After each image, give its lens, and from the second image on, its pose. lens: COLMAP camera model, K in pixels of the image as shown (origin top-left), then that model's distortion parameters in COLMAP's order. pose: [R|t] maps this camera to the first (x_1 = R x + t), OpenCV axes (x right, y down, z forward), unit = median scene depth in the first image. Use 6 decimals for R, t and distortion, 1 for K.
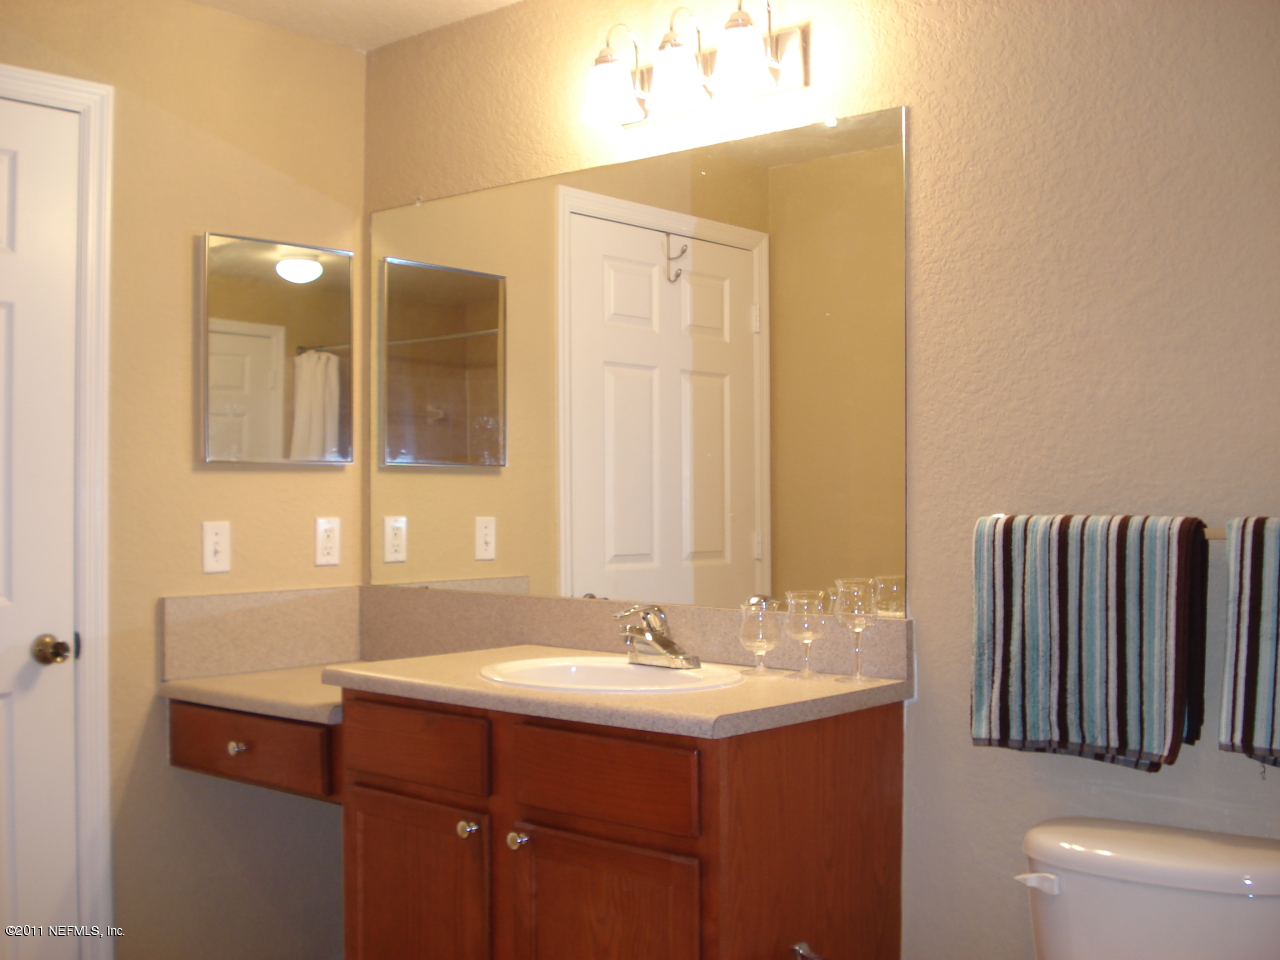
lens RADIAL K [[1452.7, 0, 640.0], [0, 1452.7, 480.0], [0, 0, 1]] dist [-0.075673, -0.013085]
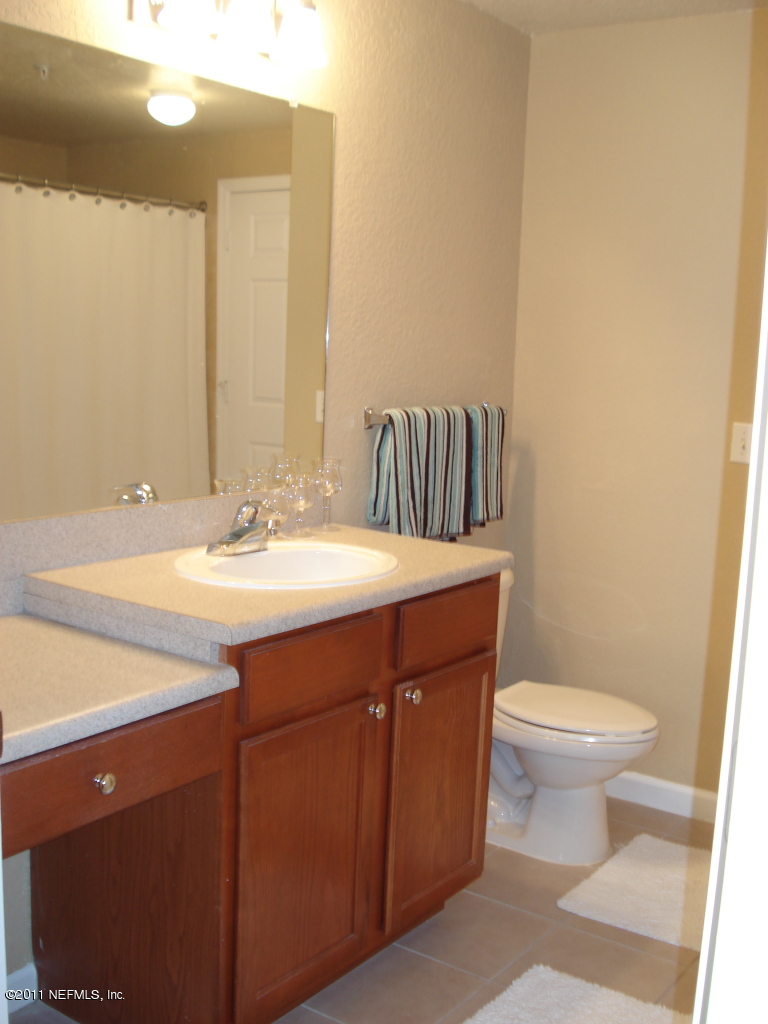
lens RADIAL K [[1162.2, 0, 384.0], [0, 1162.2, 512.0], [0, 0, 1]] dist [-0.075673, -0.013085]
pose [[-0.102989, -0.154187, 0.982660, -0.987993], [-0.057037, 0.987203, 0.148922, -0.051662], [-0.993046, -0.040711, -0.110465, 1.093658]]
